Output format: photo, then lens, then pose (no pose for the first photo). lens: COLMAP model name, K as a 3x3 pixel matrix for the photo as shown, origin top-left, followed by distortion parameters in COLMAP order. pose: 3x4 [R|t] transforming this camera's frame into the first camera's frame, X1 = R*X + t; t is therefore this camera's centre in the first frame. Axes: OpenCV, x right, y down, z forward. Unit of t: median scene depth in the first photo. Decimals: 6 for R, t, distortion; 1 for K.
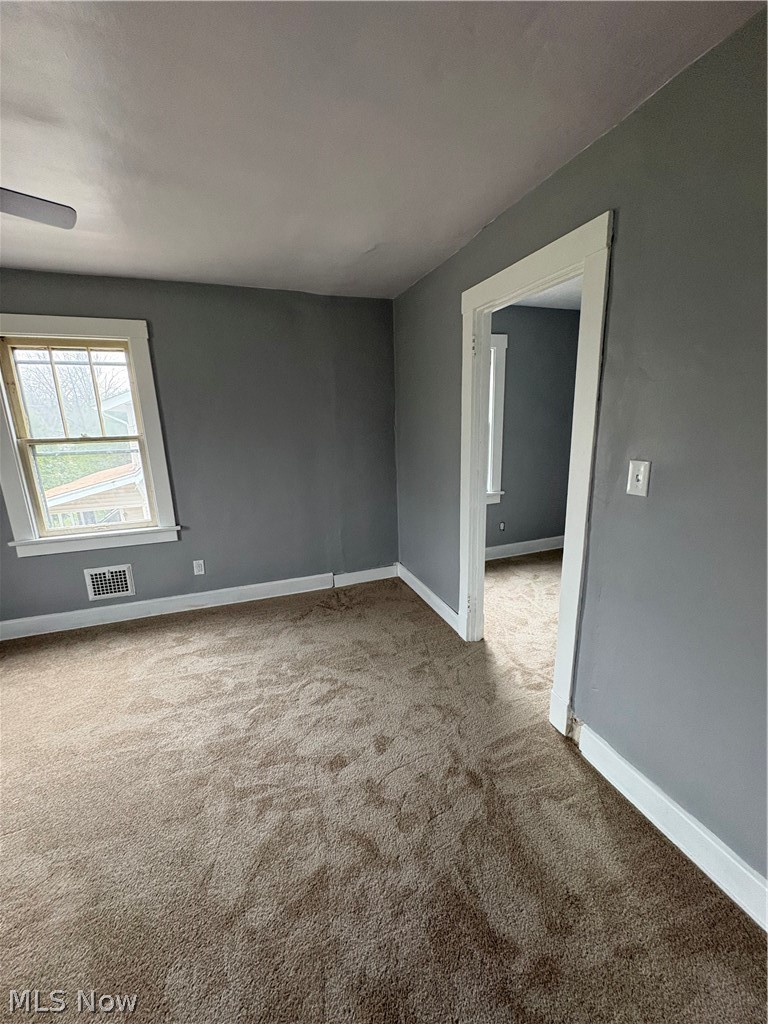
lens RADIAL K [[409.8, 0, 383.8], [0, 409.8, 515.4], [0, 0, 1]] dist [0.010246, -0.000037]
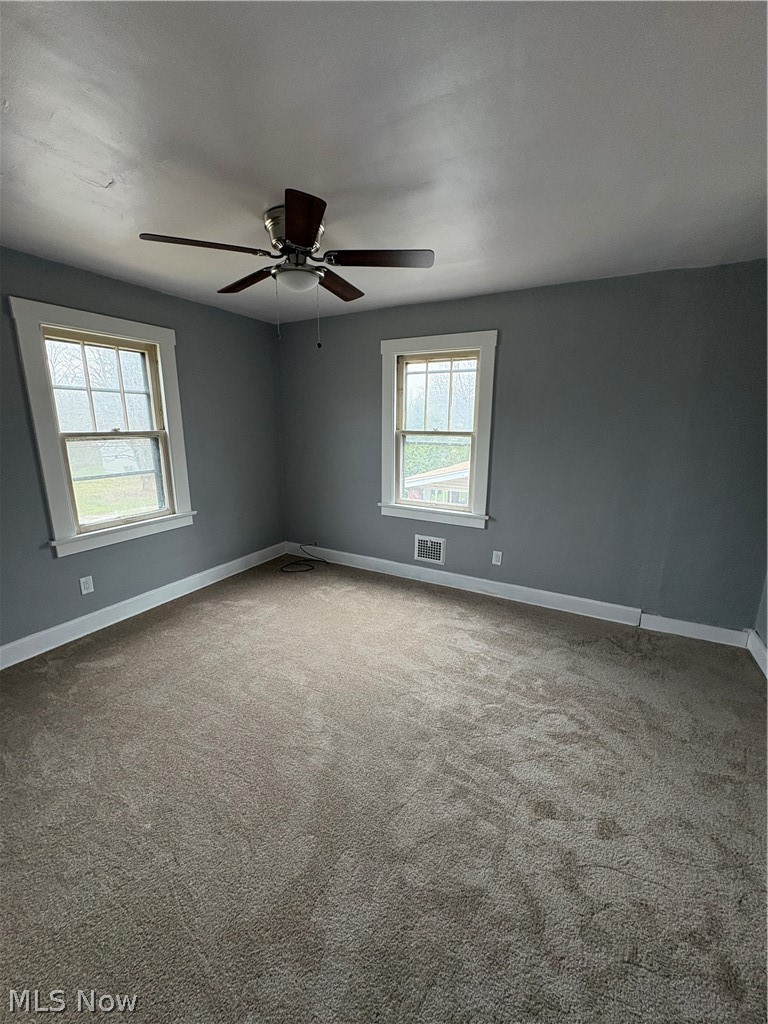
lens RADIAL K [[409.8, 0, 383.8], [0, 409.8, 515.4], [0, 0, 1]] dist [0.010246, -0.000037]
pose [[0.670436, 0.200933, -0.714242, 0.116492], [-0.199900, 0.975953, 0.086919, -0.019077], [0.714532, 0.084504, 0.694481, 0.053588]]
